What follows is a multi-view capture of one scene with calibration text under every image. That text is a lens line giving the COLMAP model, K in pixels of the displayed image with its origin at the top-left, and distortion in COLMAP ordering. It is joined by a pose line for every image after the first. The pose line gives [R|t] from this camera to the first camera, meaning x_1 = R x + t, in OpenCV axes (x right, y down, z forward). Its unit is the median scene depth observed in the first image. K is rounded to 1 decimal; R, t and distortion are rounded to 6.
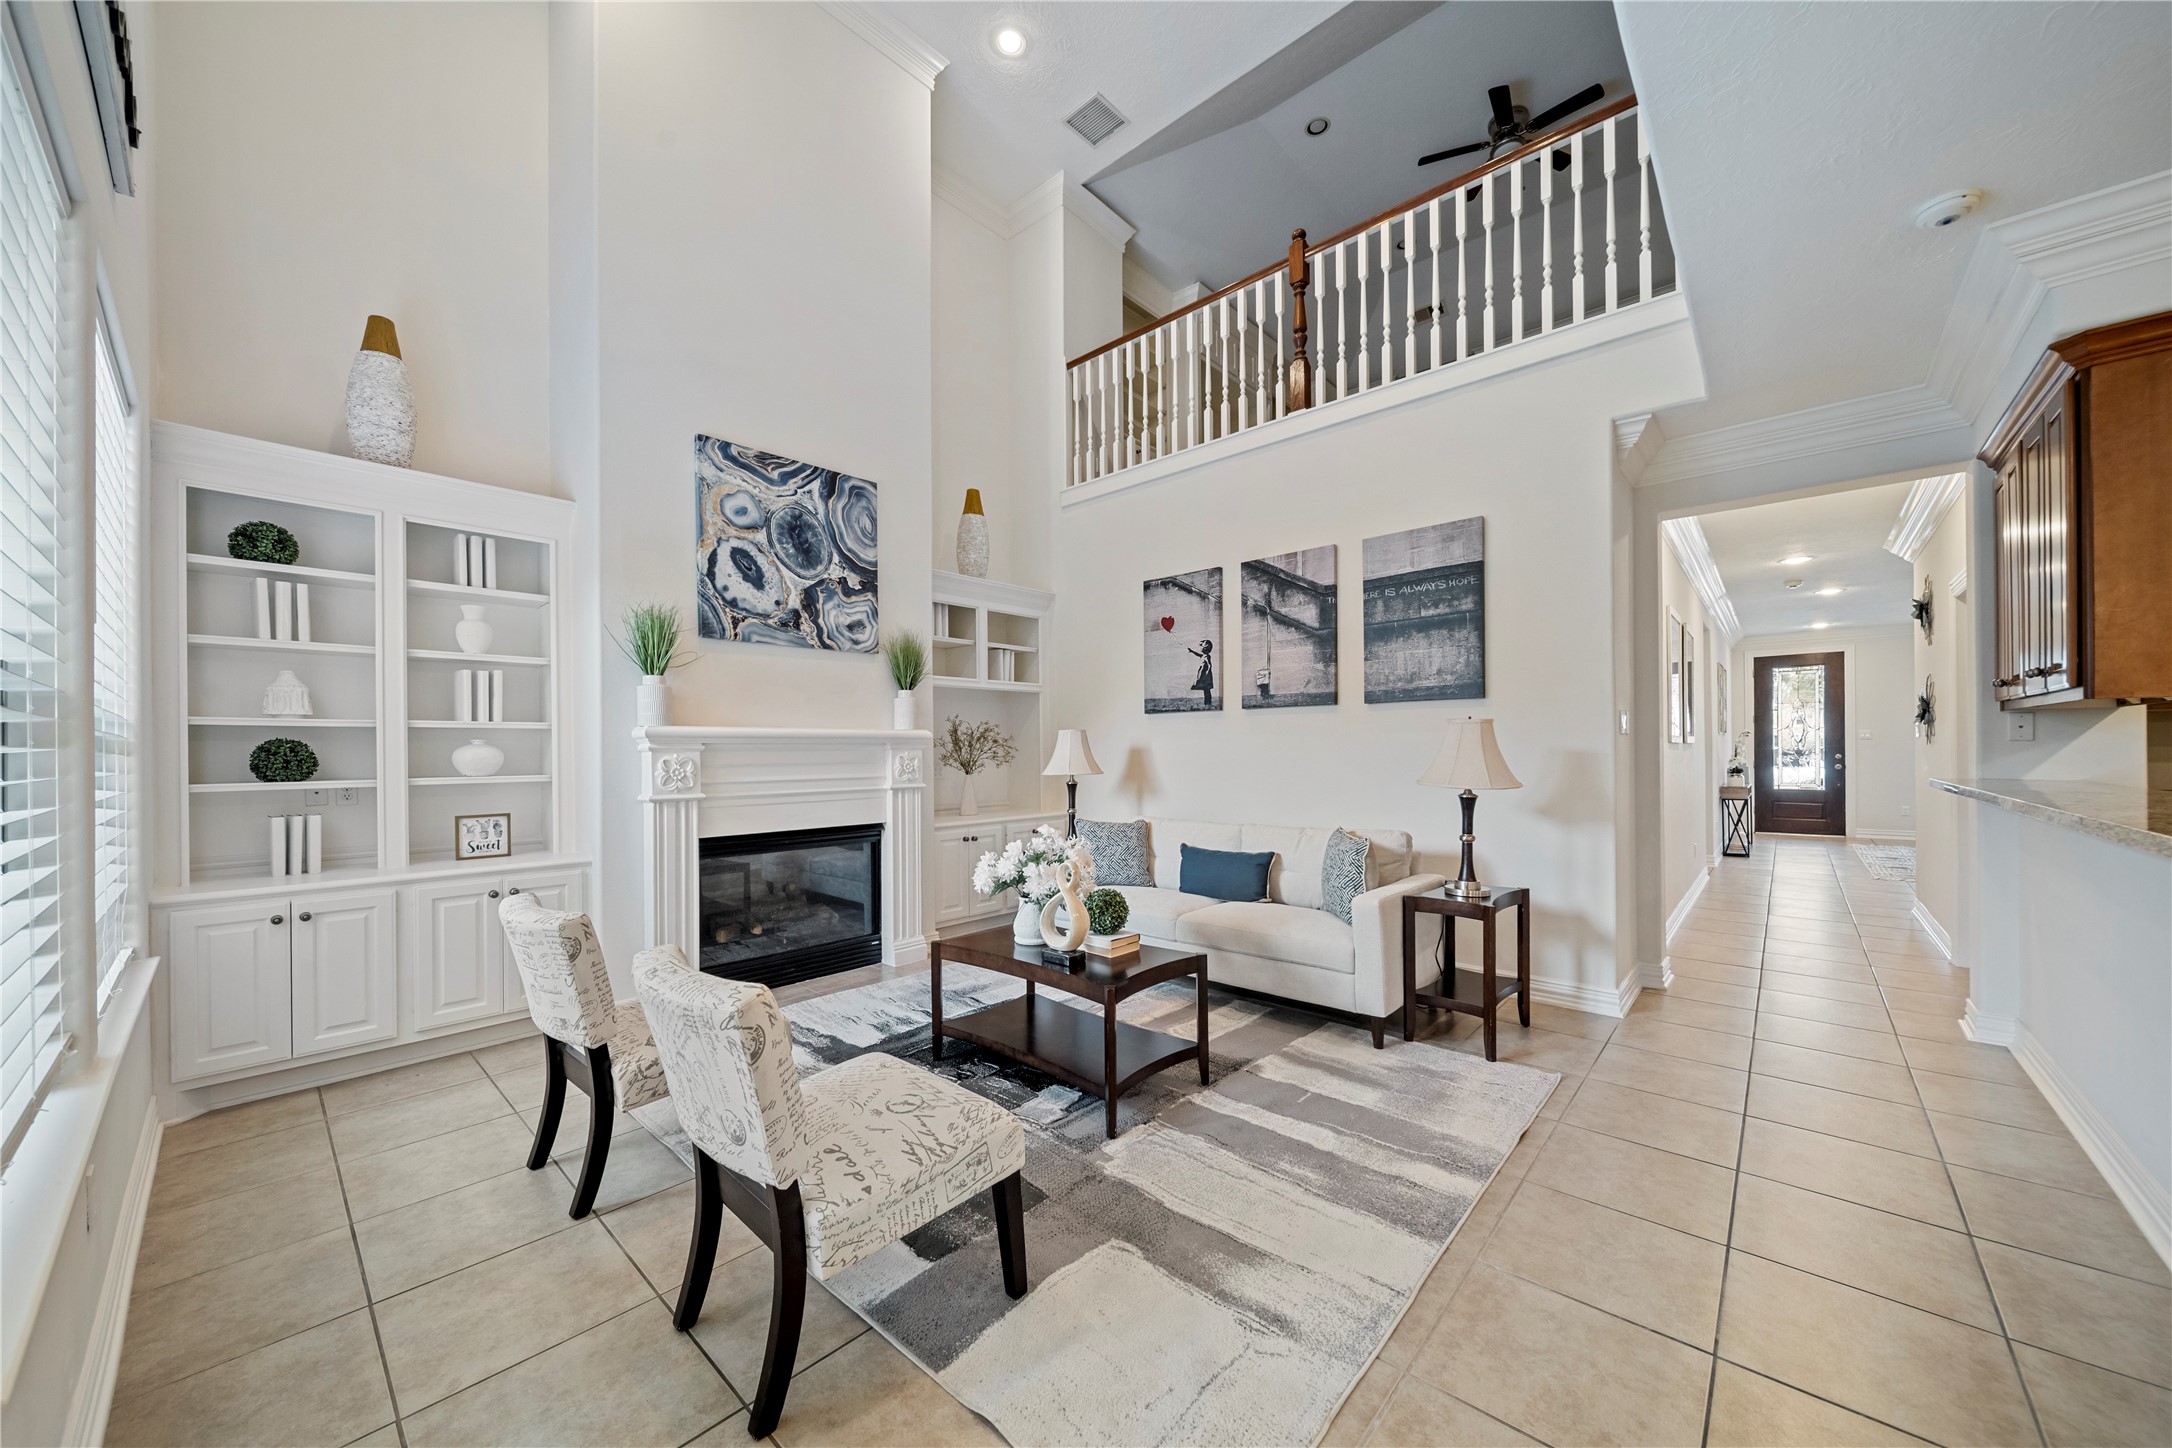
lens RADIAL K [[762.6, 0, 1100.8], [0, 762.6, 750.2], [0, 0, 1]] dist [-0.001189, -0.000924]
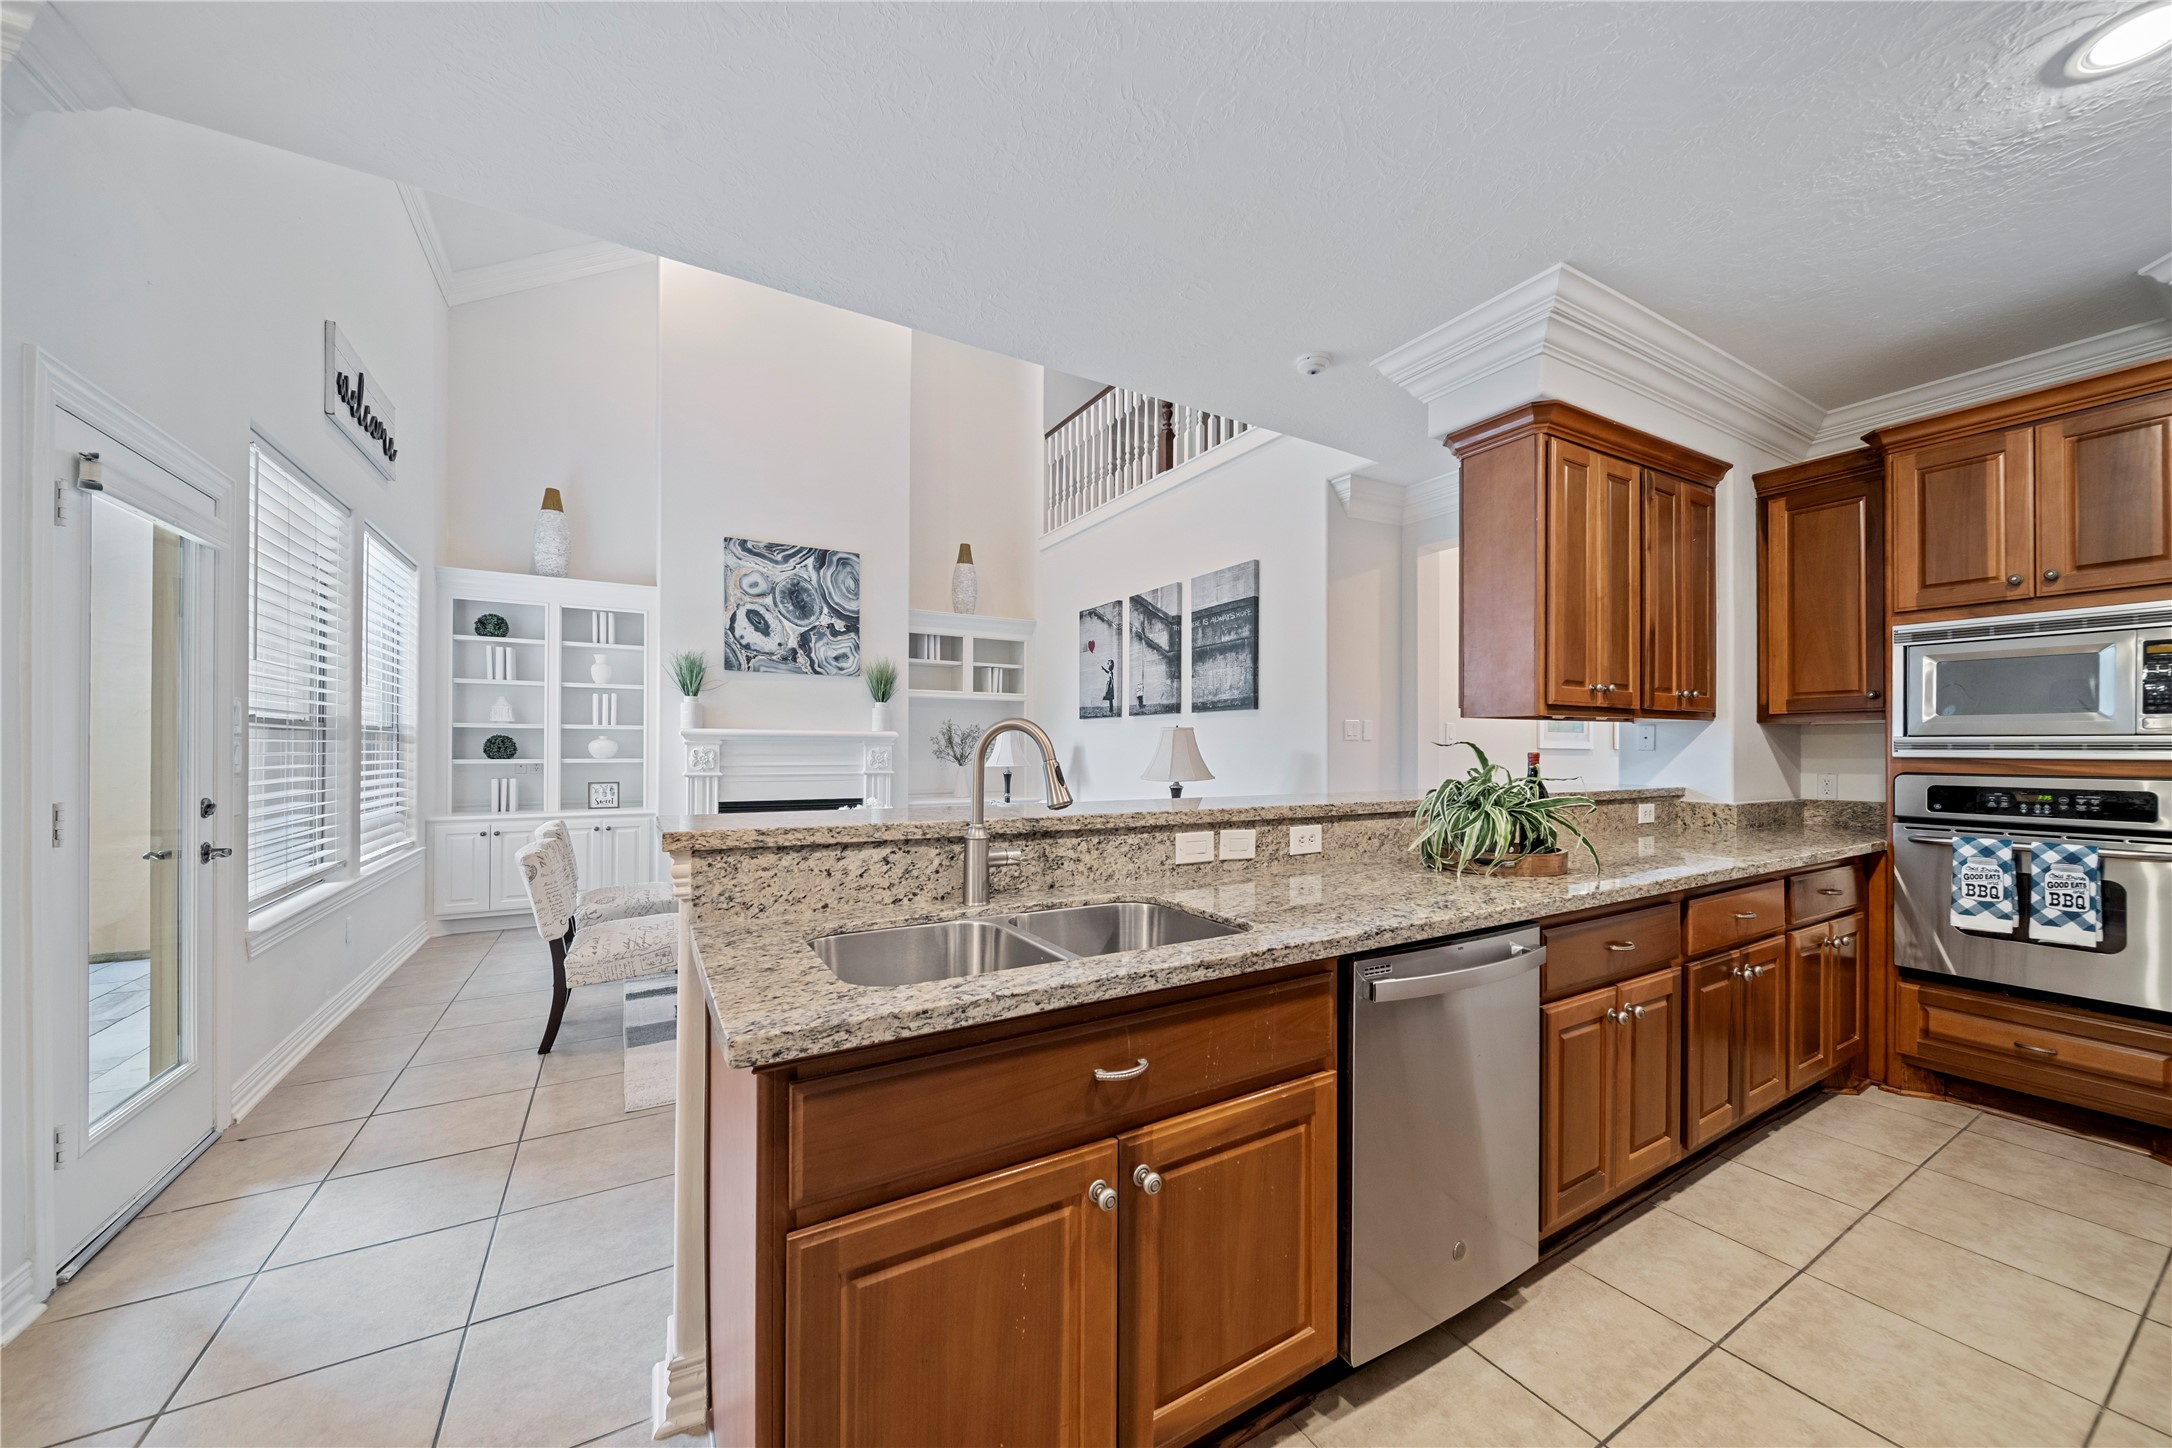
lens RADIAL K [[762.6, 0, 1101.8], [0, 762.6, 746.9], [0, 0, 1]] dist [-0.001189, -0.000924]
pose [[0.957222, 0.013028, -0.289061, 0.588287], [-0.013333, 0.999911, 0.000914, -0.005681], [0.289047, 0.002979, 0.957310, -0.222273]]
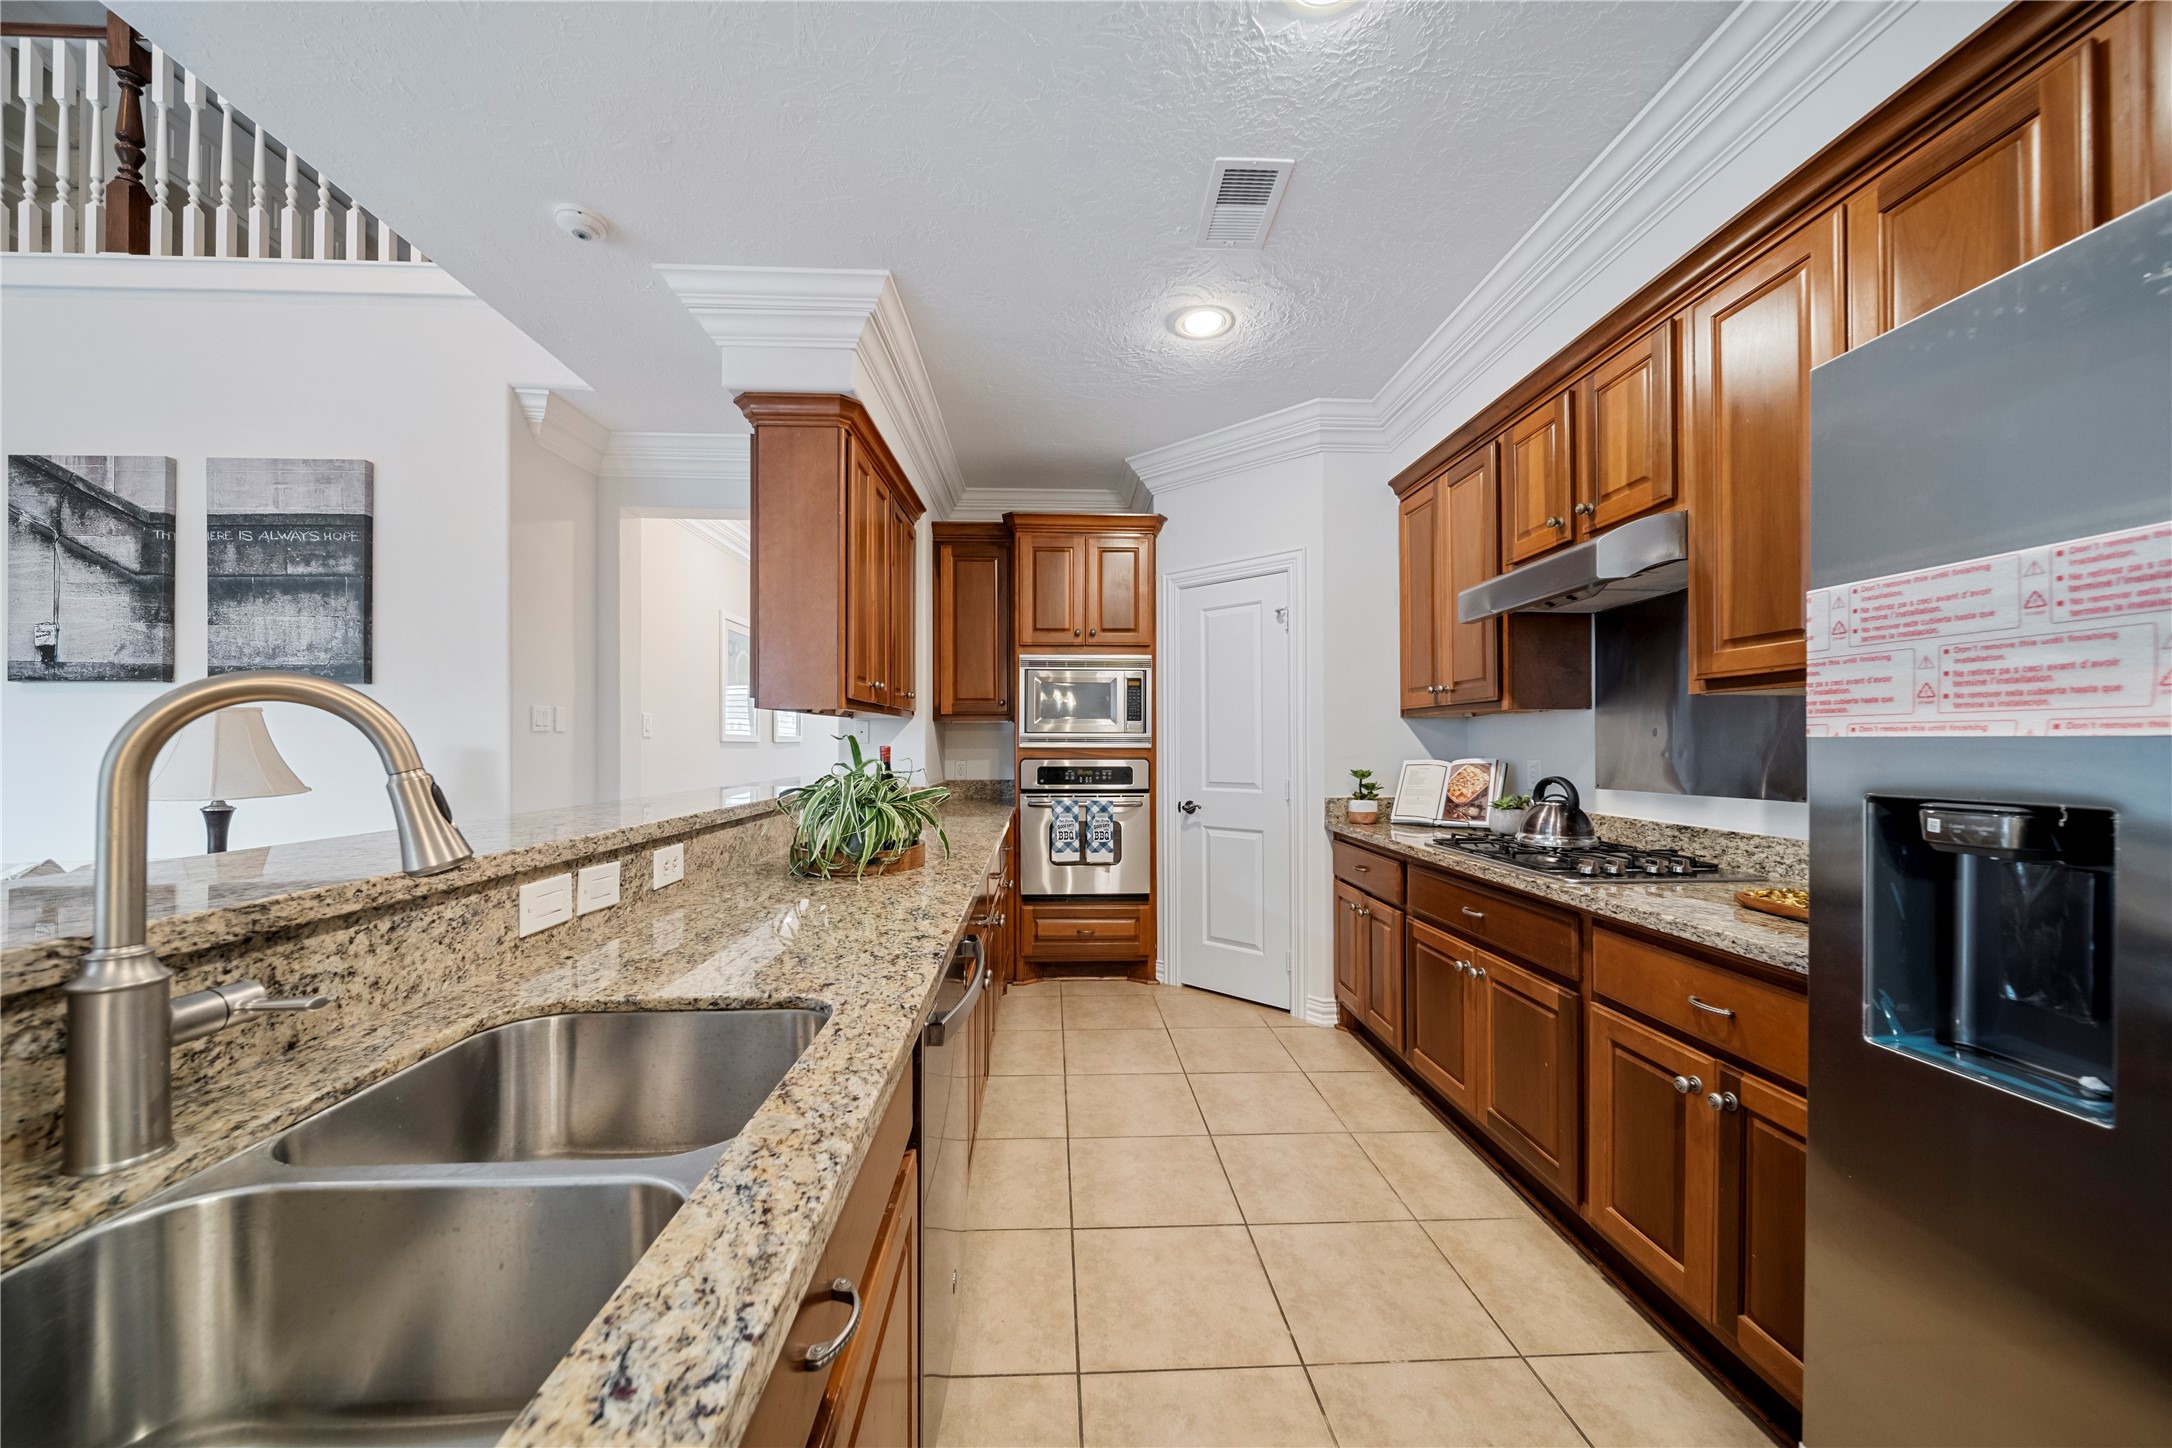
lens RADIAL K [[762.6, 0, 1080.1], [0, 762.6, 741.8], [0, 0, 1]] dist [-0.001189, -0.000924]
pose [[0.713276, 0.011282, 0.700793, 0.451895], [-0.006740, 0.999935, -0.009237, -0.004189], [-0.700851, 0.001865, 0.713305, -0.106442]]
